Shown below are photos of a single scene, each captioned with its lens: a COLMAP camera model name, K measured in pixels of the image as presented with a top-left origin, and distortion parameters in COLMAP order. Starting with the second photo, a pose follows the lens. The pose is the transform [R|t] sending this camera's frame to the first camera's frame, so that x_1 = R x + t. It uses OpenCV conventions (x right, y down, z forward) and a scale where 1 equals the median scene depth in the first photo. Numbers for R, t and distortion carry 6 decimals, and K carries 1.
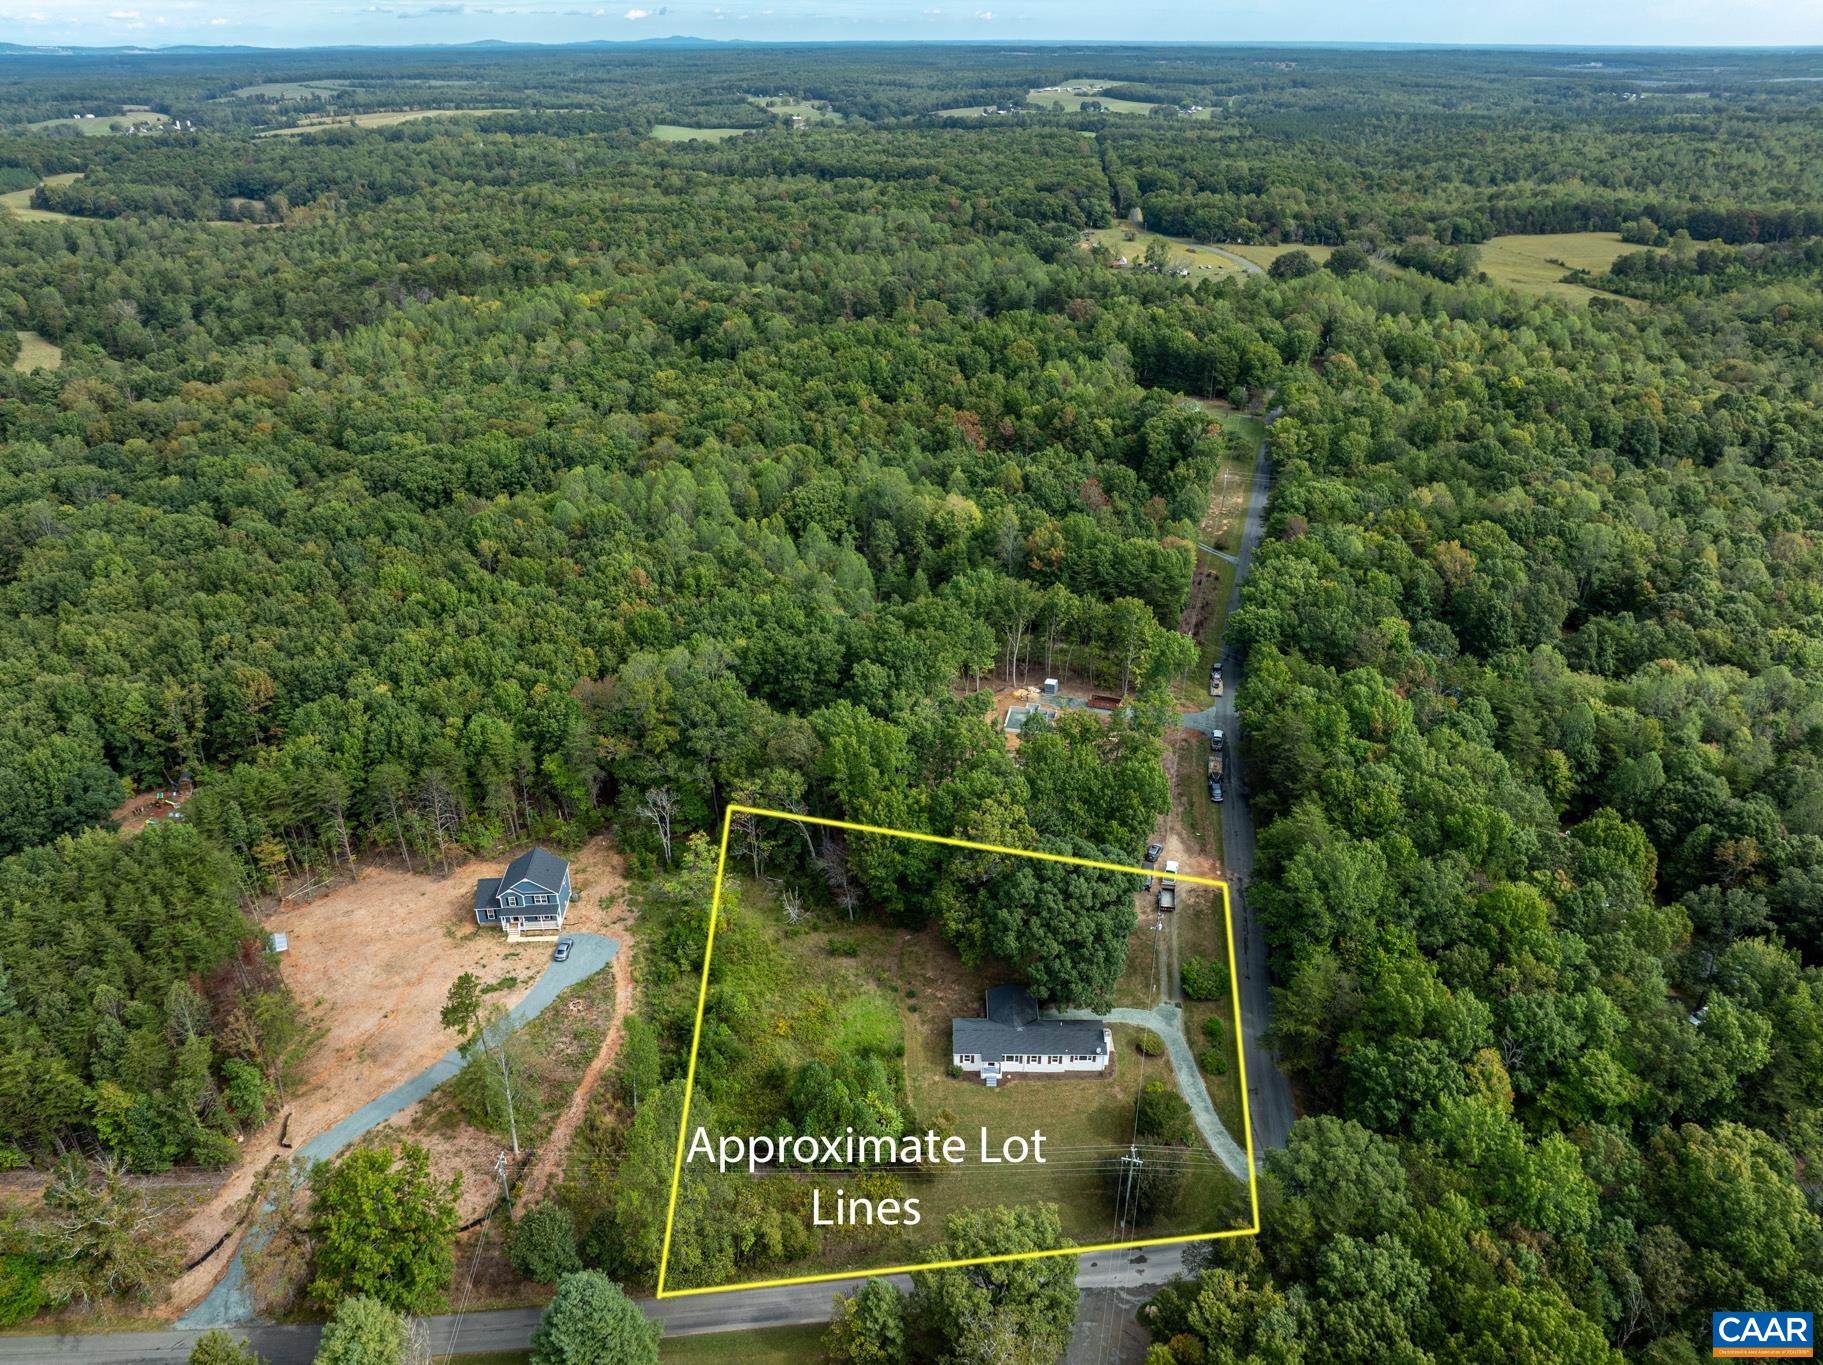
lens RADIAL K [[1270.6, 0, 905.5], [0, 1270.6, 688.2], [0, 0, 1]] dist [-0.025943, -0.003894]
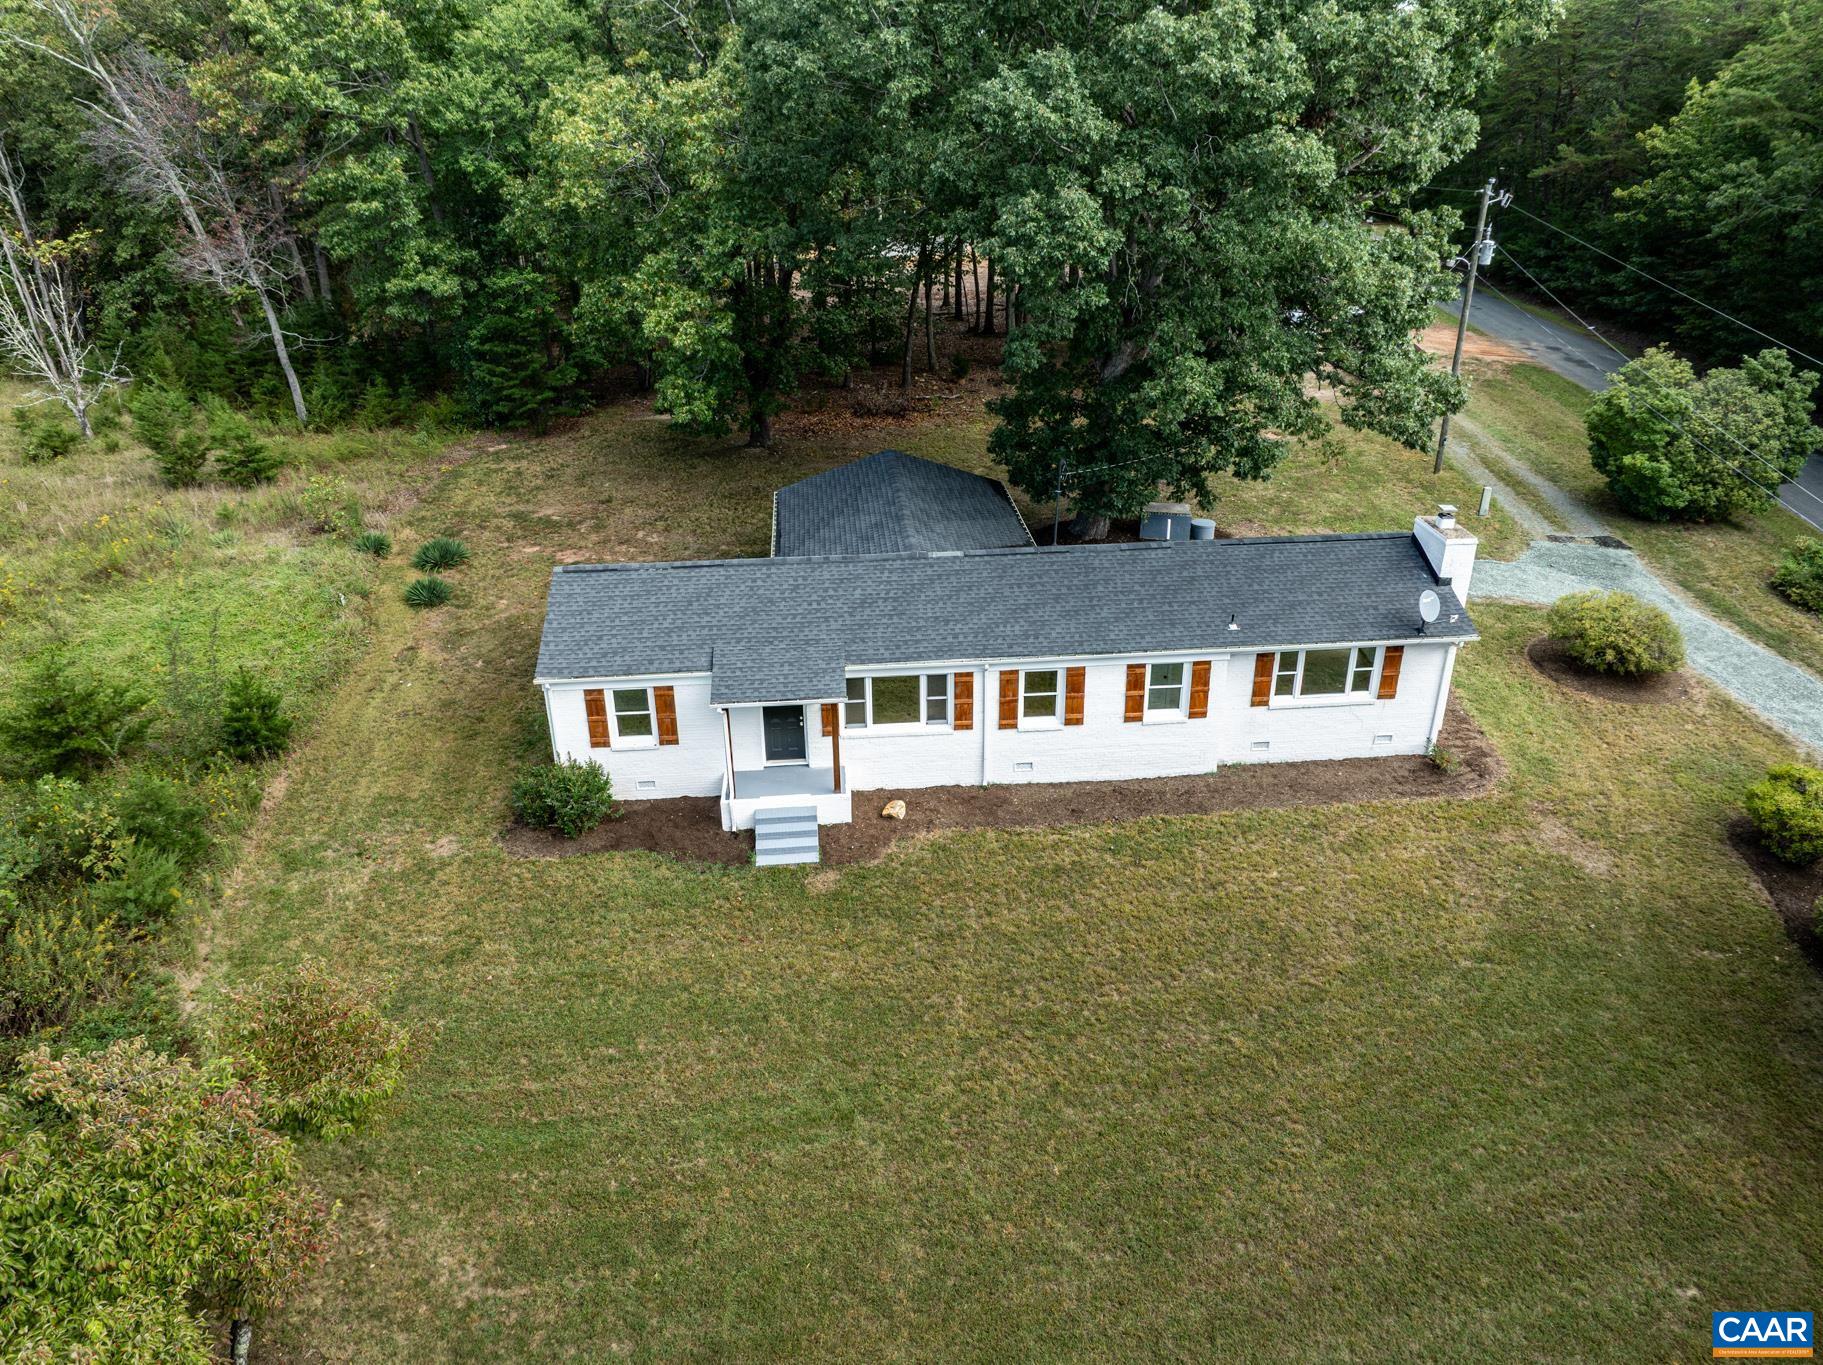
lens RADIAL K [[1270.6, 0, 915.6], [0, 1270.6, 681.4], [0, 0, 1]] dist [-0.025943, -0.003894]
pose [[0.993341, -0.044426, 0.106301, 0.067480], [0.048810, 0.998046, -0.039005, 0.296278], [-0.104360, 0.043934, 0.993569, 0.835847]]
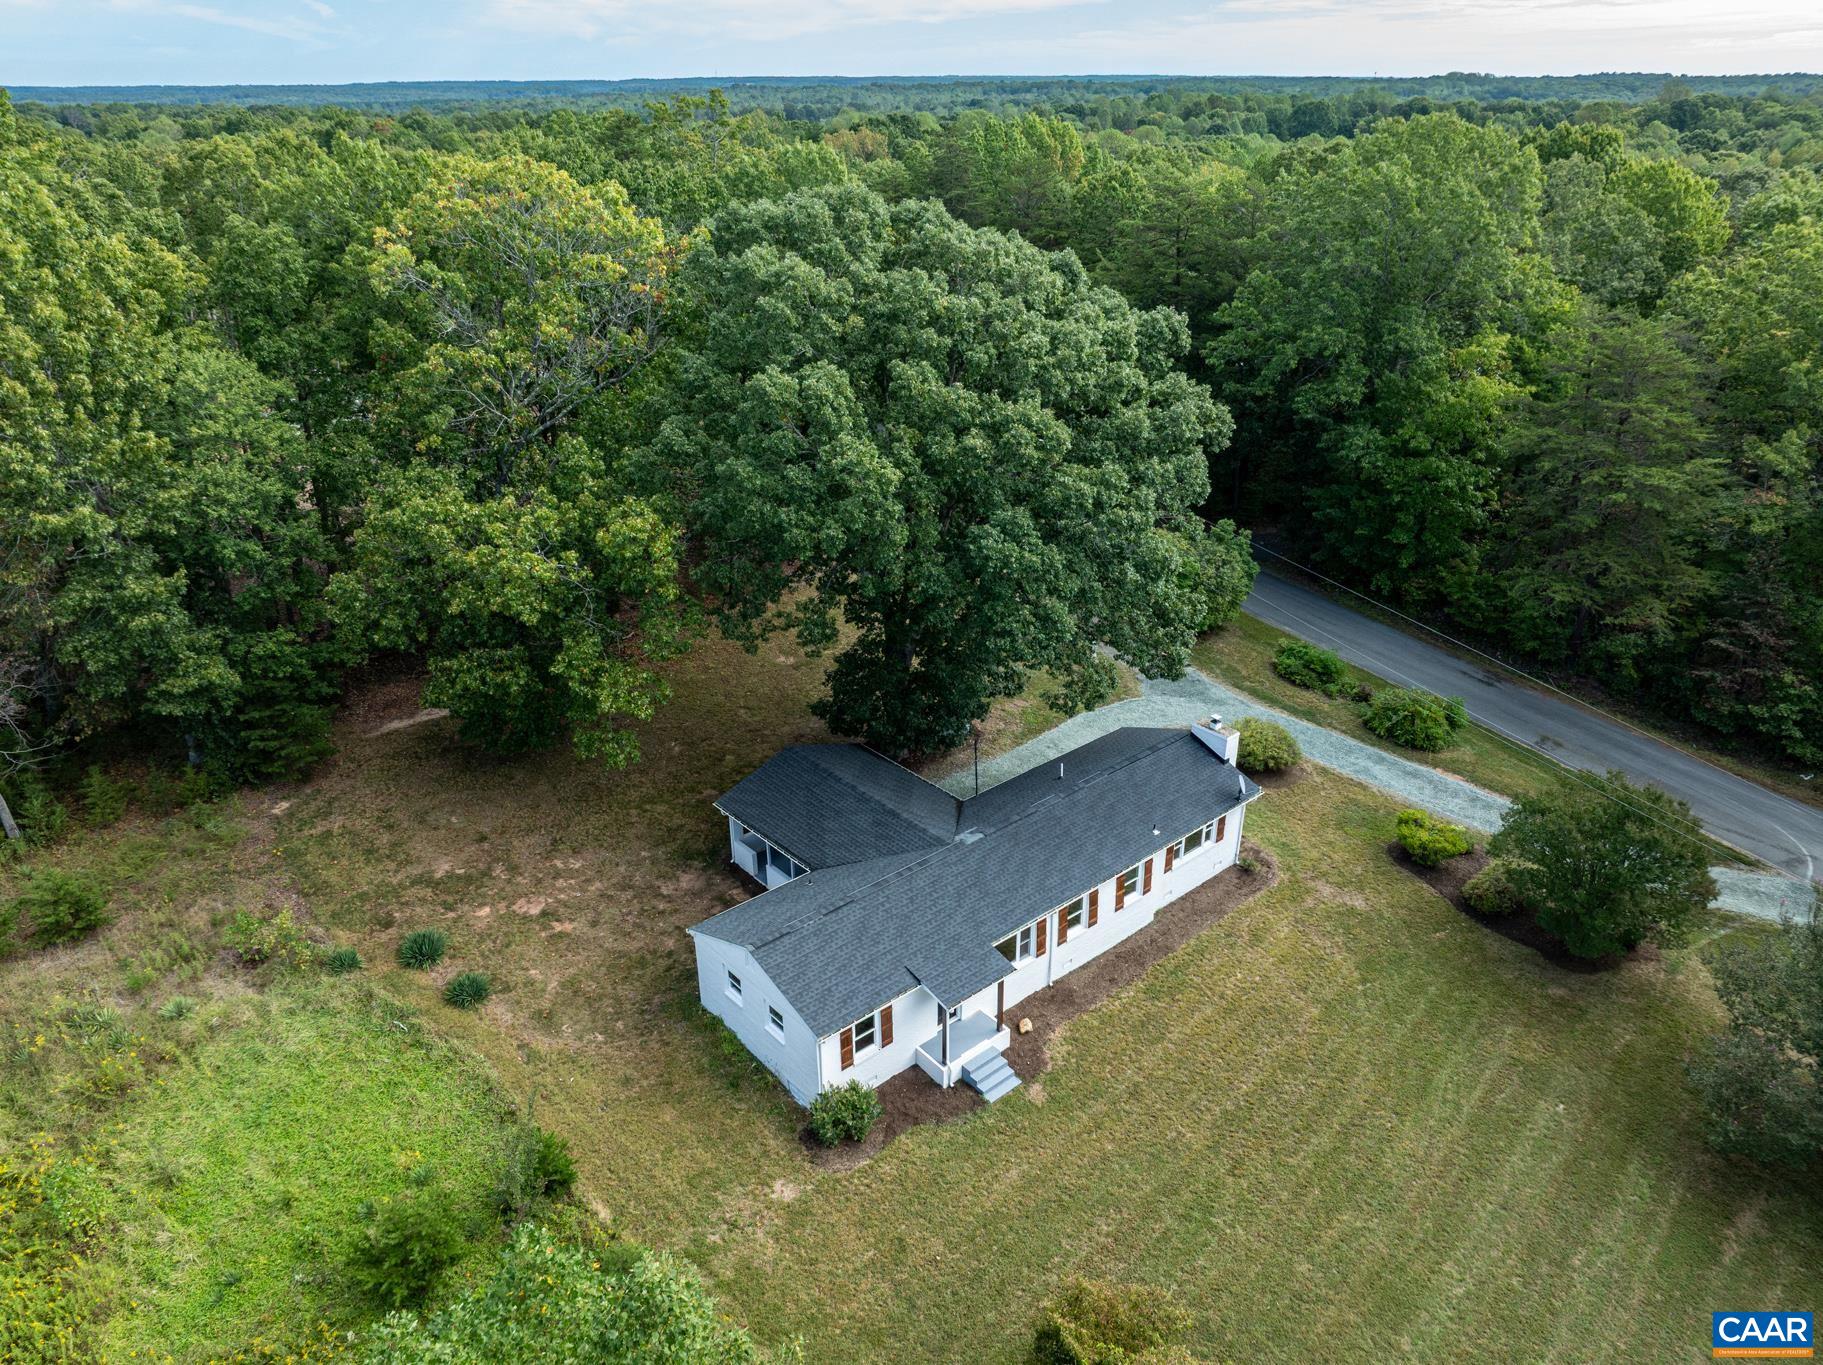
lens RADIAL K [[1270.6, 0, 913.7], [0, 1270.6, 679.6], [0, 0, 1]] dist [-0.025943, -0.003894]
pose [[0.740656, -0.278493, 0.611449, -0.060657], [0.312709, 0.948360, 0.053155, 0.225916], [-0.594677, 0.151836, 0.789497, 0.814800]]
